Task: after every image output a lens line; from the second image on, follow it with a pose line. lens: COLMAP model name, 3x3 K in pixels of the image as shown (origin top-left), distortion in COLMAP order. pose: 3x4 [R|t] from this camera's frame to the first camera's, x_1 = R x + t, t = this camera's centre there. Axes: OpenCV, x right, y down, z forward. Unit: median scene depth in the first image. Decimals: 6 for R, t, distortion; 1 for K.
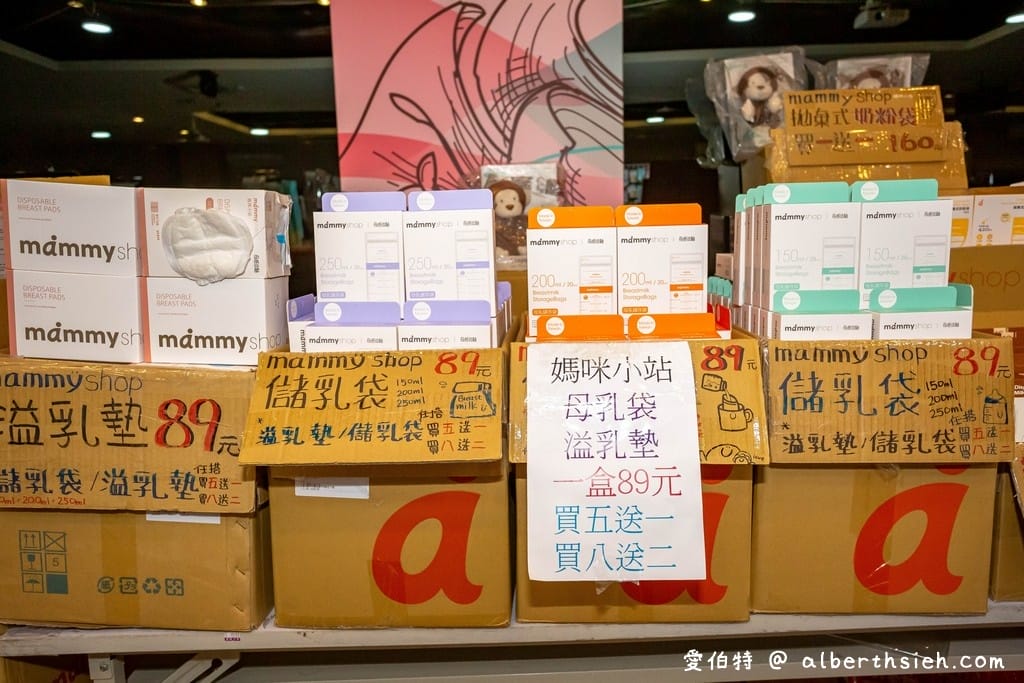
lens RADIAL K [[876.8, 0, 512.0], [0, 876.8, 341.5], [0, 0, 1]] dist [-0.006872, 0.009130]
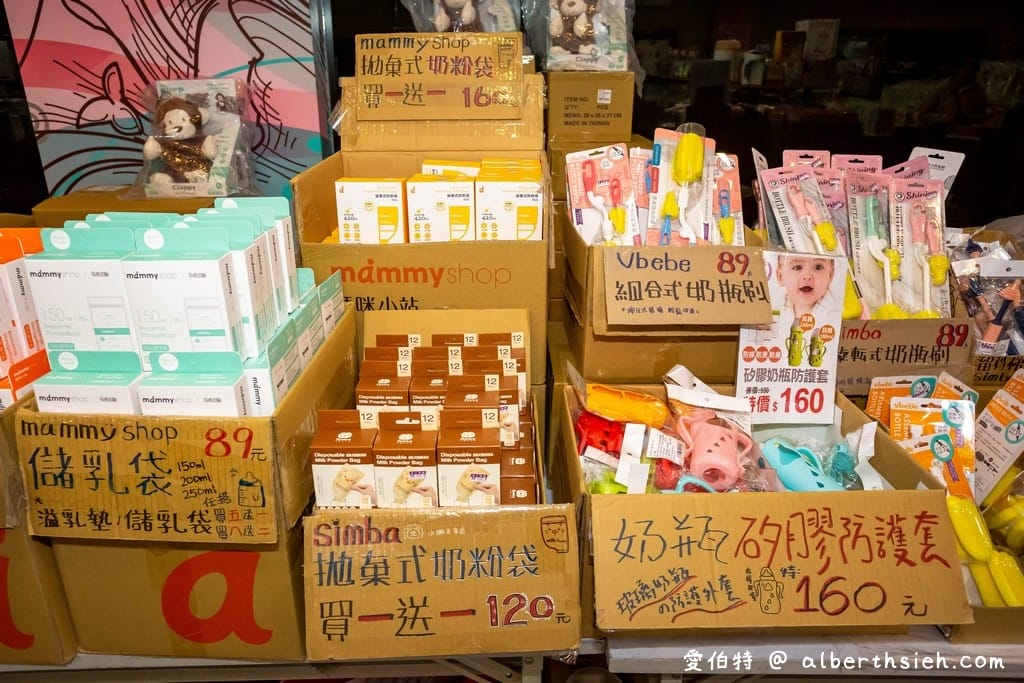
lens RADIAL K [[778.8, 0, 512.0], [0, 778.8, 341.5], [0, 0, 1]] dist [-0.000008, 0.011928]
pose [[0.999465, 0.022655, -0.023583, 0.839540], [-0.016569, 0.972556, 0.232078, -0.275861], [0.028193, -0.231563, 0.972411, 0.229273]]
